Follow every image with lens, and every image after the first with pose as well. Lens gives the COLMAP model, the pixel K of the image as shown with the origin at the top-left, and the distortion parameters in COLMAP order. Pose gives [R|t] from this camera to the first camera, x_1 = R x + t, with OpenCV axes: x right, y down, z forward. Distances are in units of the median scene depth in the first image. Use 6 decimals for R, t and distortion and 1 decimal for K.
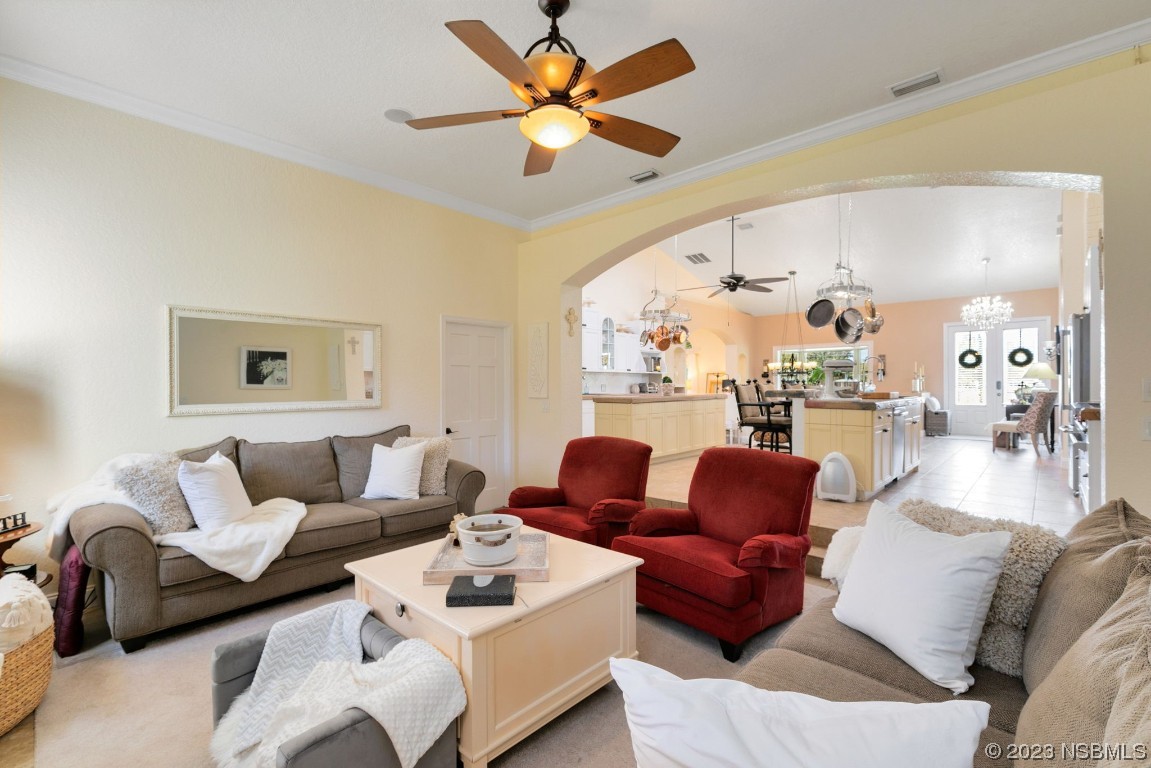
lens RADIAL K [[519.4, 0, 569.4], [0, 519.4, 385.0], [0, 0, 1]] dist [0.003147, -0.000026]
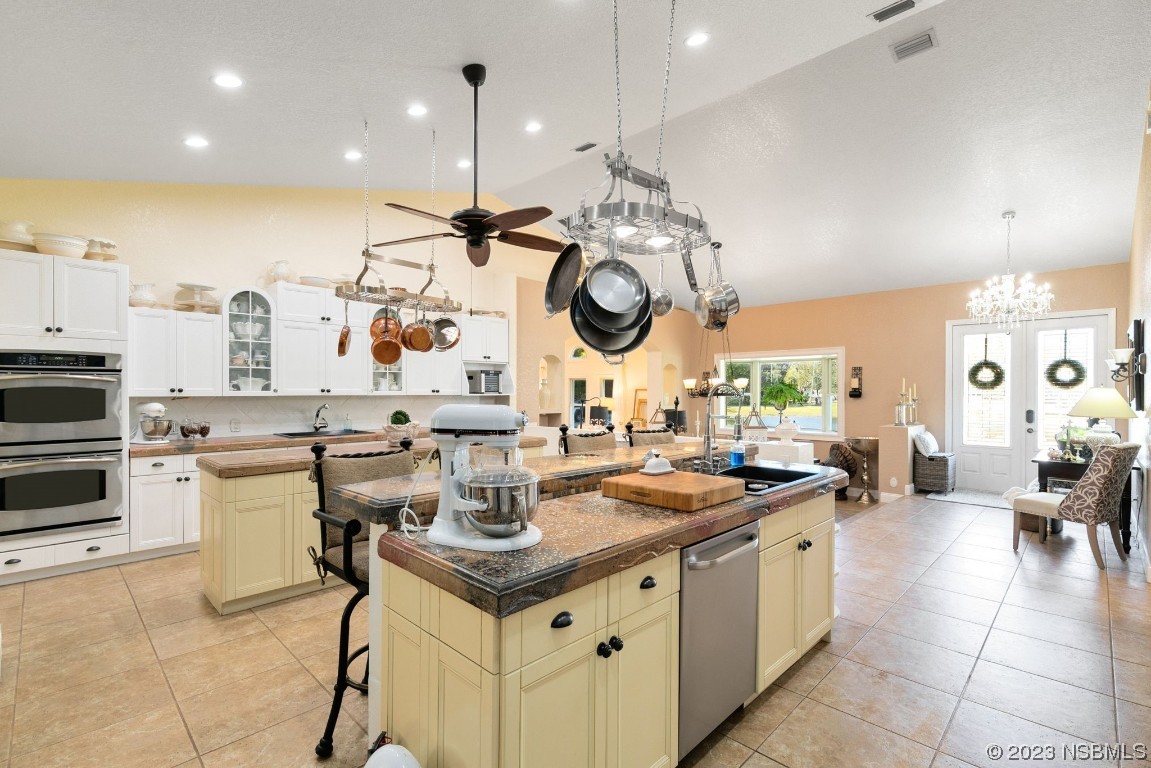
lens RADIAL K [[519.4, 0, 583.4], [0, 519.4, 392.0], [0, 0, 1]] dist [0.003147, -0.000026]
pose [[0.999604, 0.007107, -0.027234, 0.303469], [-0.007038, 0.999972, 0.002606, -0.029241], [0.027252, -0.002414, 0.999626, 0.356774]]
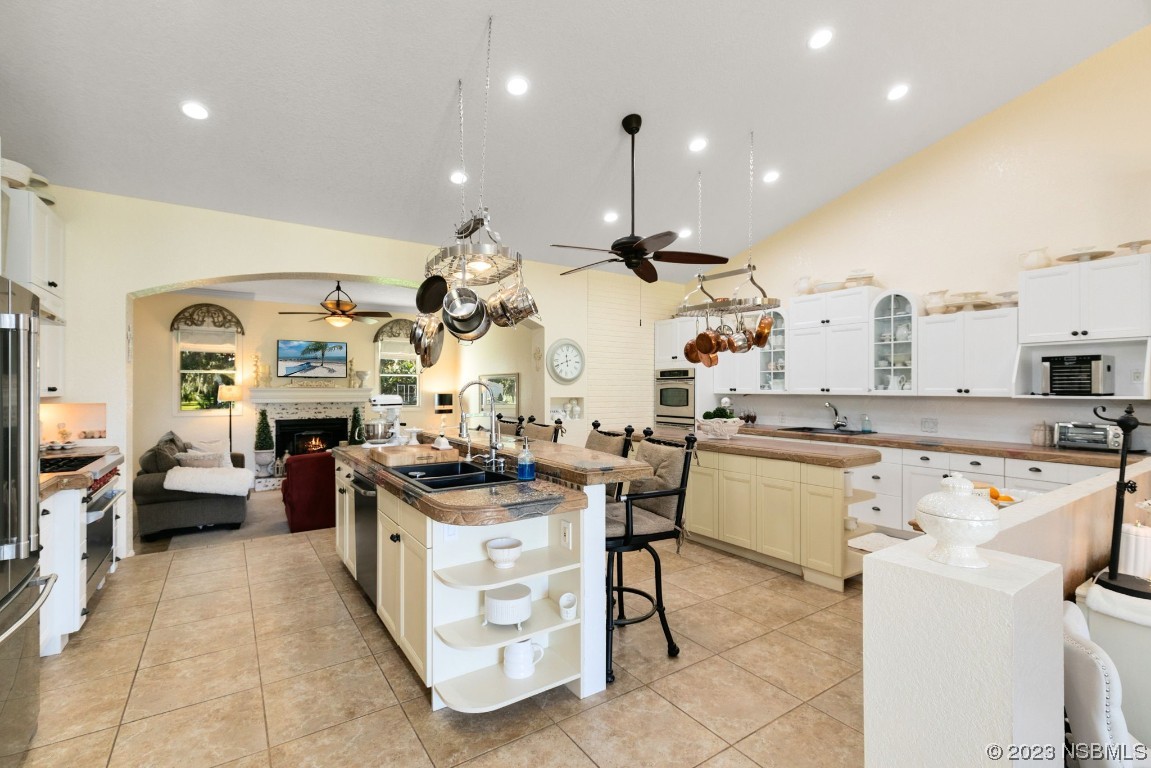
lens RADIAL K [[519.4, 0, 576.5], [0, 519.4, 389.1], [0, 0, 1]] dist [0.003147, -0.000026]
pose [[-0.227648, 0.003720, -0.973736, 0.624107], [-0.001091, 0.999991, 0.004076, -0.030249], [0.973743, 0.001991, -0.227642, 0.743187]]
